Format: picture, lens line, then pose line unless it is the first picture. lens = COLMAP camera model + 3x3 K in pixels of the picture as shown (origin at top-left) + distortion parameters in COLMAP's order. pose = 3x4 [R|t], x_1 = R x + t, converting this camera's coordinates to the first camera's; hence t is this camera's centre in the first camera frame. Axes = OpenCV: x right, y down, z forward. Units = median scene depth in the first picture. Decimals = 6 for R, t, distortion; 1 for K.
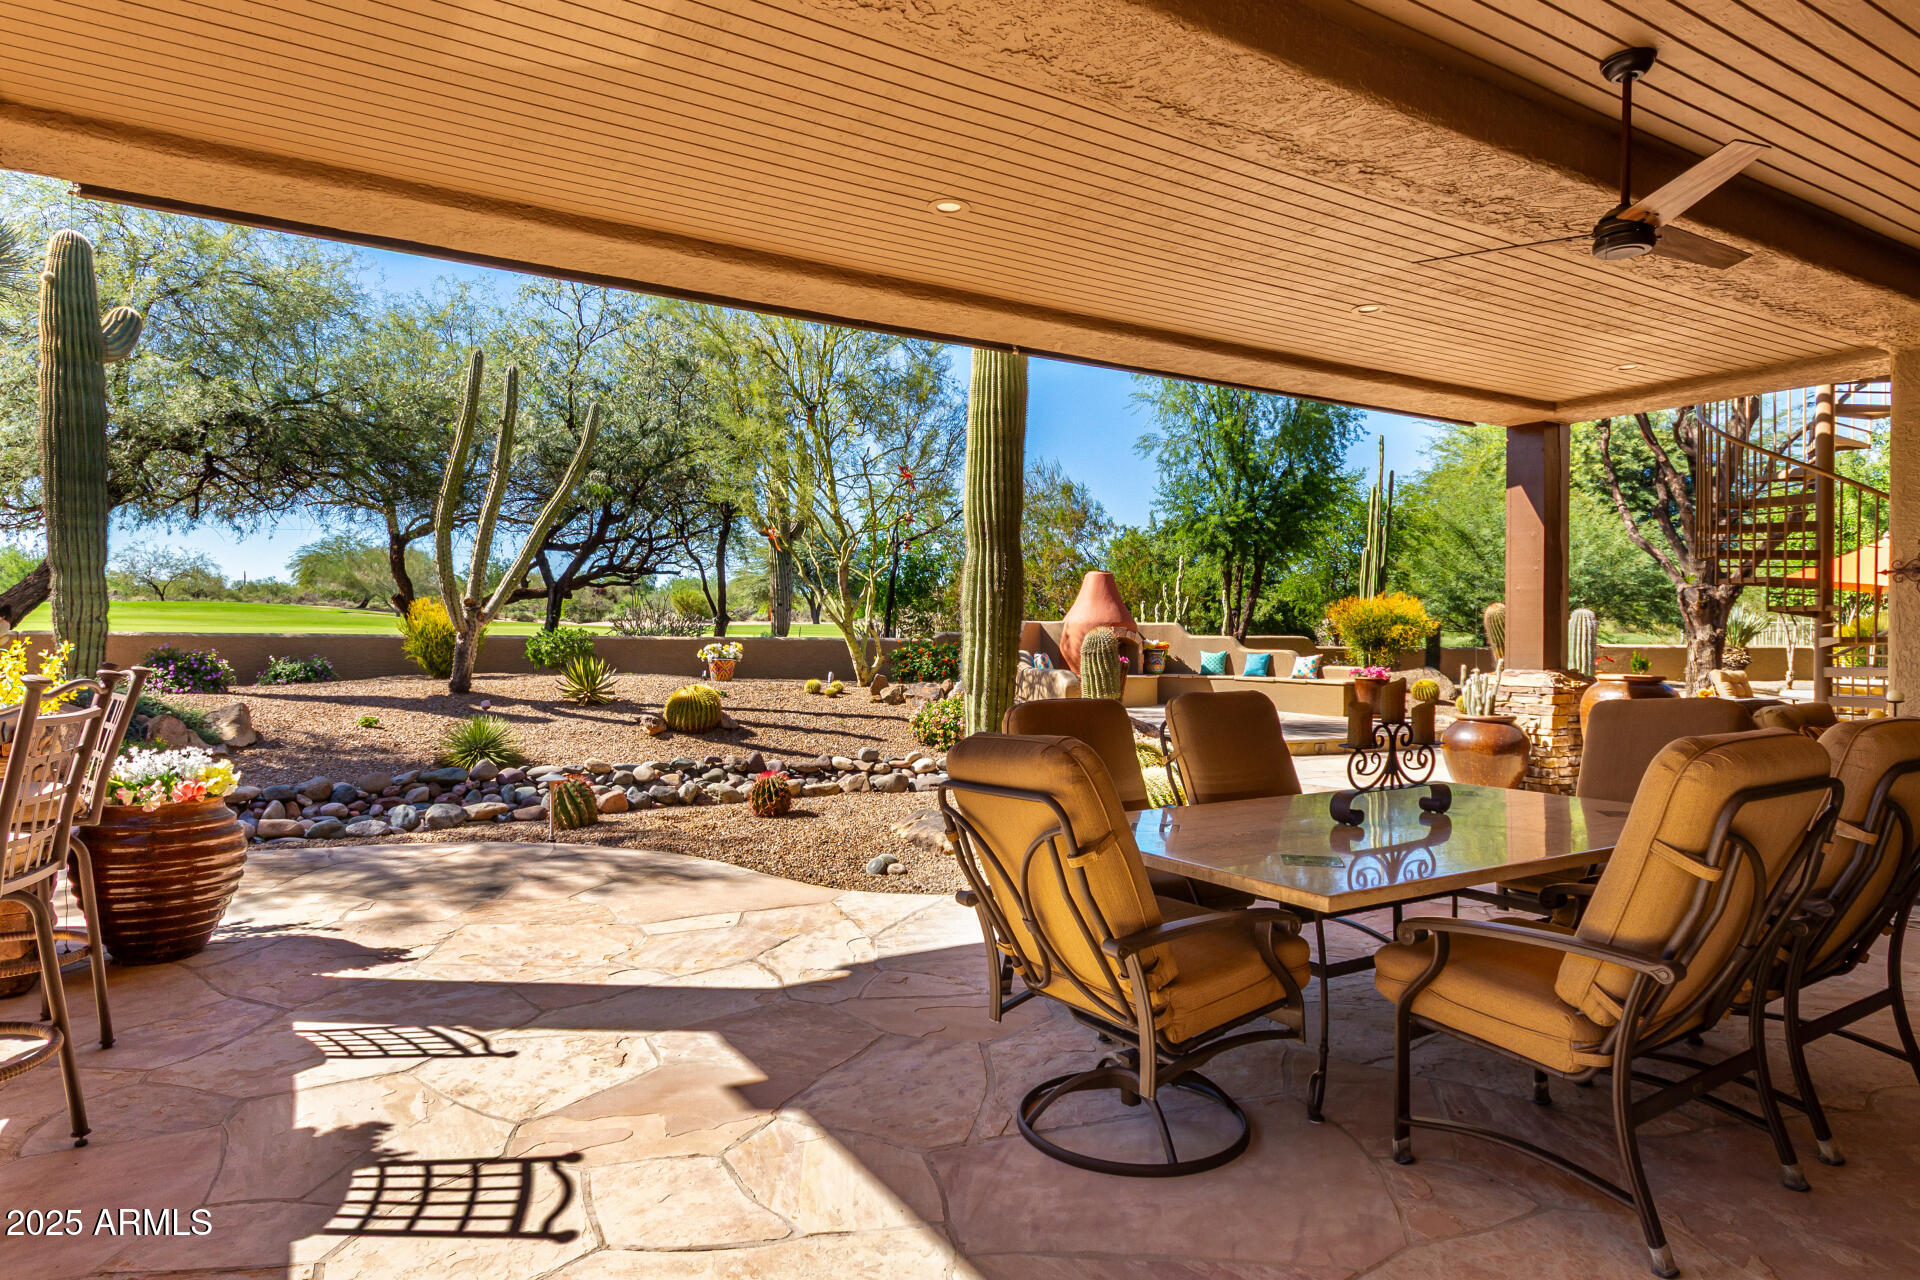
lens RADIAL K [[1091.1, 0, 902.0], [0, 1091.1, 660.3], [0, 0, 1]] dist [-0.005076, 0.000201]
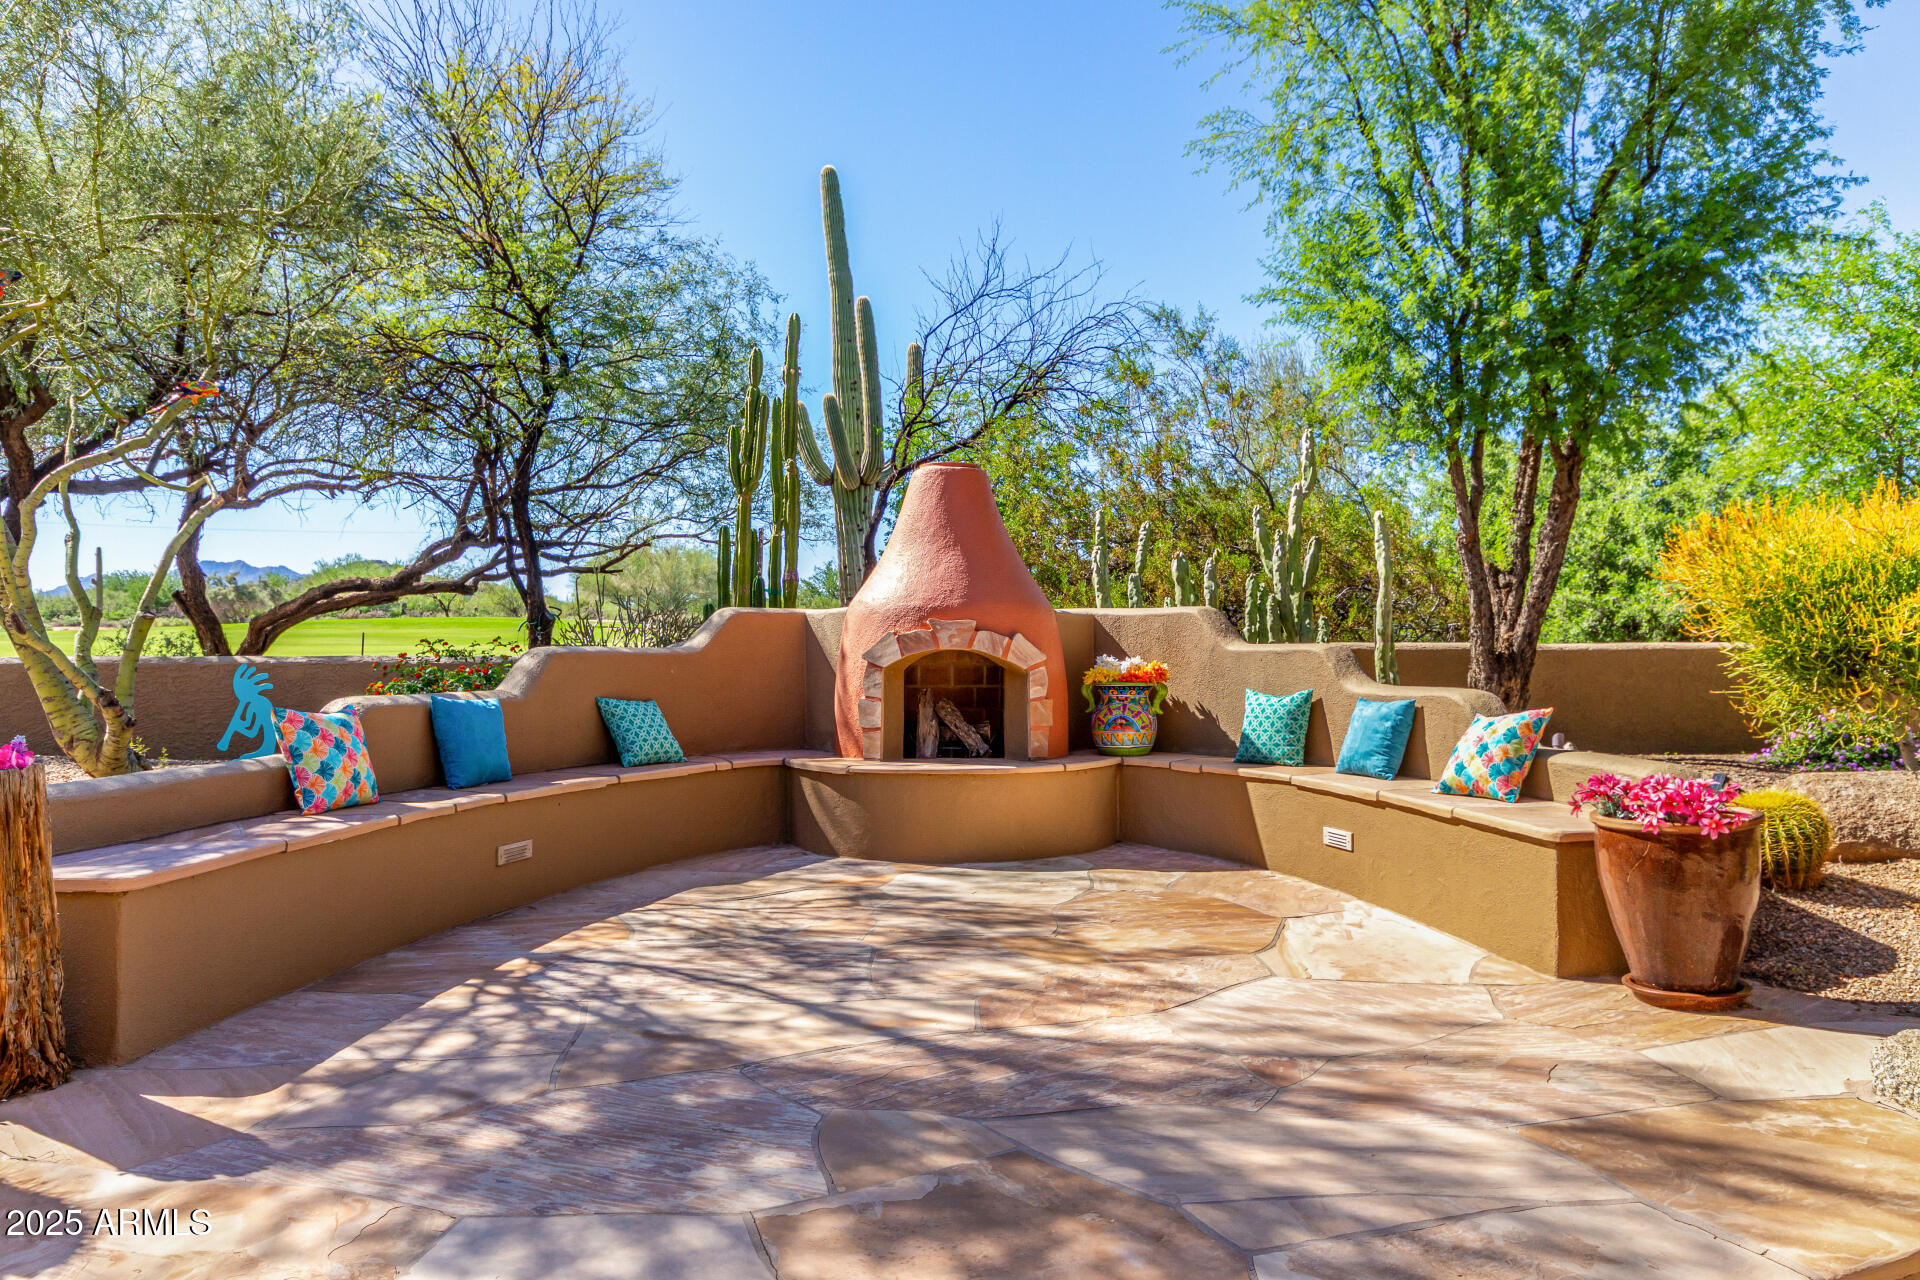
lens RADIAL K [[1363.0, 0, 968.0], [0, 1363.0, 654.3], [0, 0, 1]] dist [0.015410, -0.004247]
pose [[0.948050, -0.006954, -0.318047, 0.326084], [0.000364, 0.999784, -0.020774, -0.010718], [0.318122, 0.019579, 0.947847, 0.583853]]
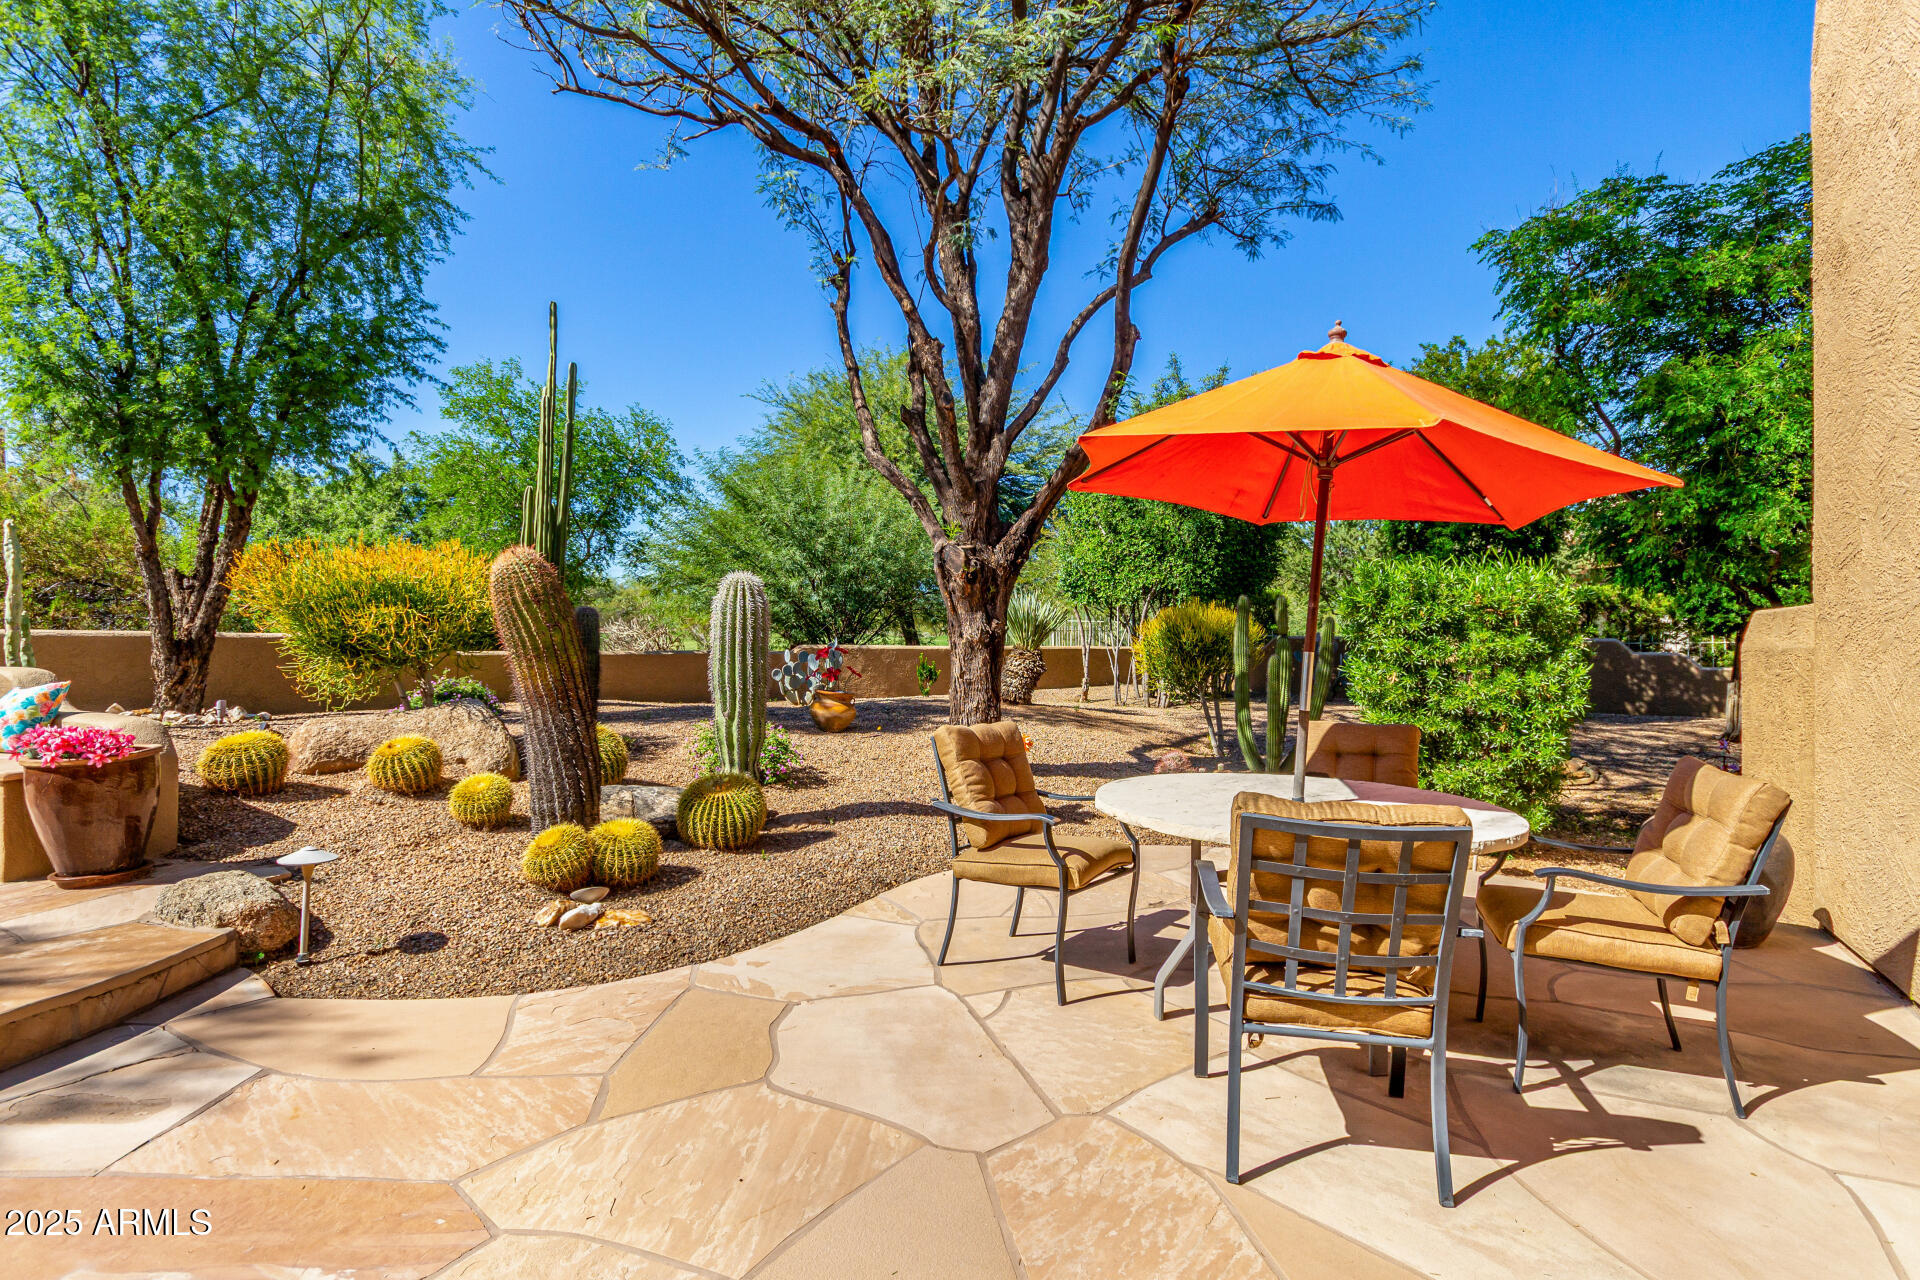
lens RADIAL K [[985.0, 0, 971.3], [0, 985.0, 632.6], [0, 0, 1]] dist [0.002351, 0.001215]
pose [[0.836855, 0.002712, 0.547418, 0.415599], [0.012011, 0.999656, -0.023314, -0.009330], [-0.547293, 0.026086, 0.836535, 0.522408]]
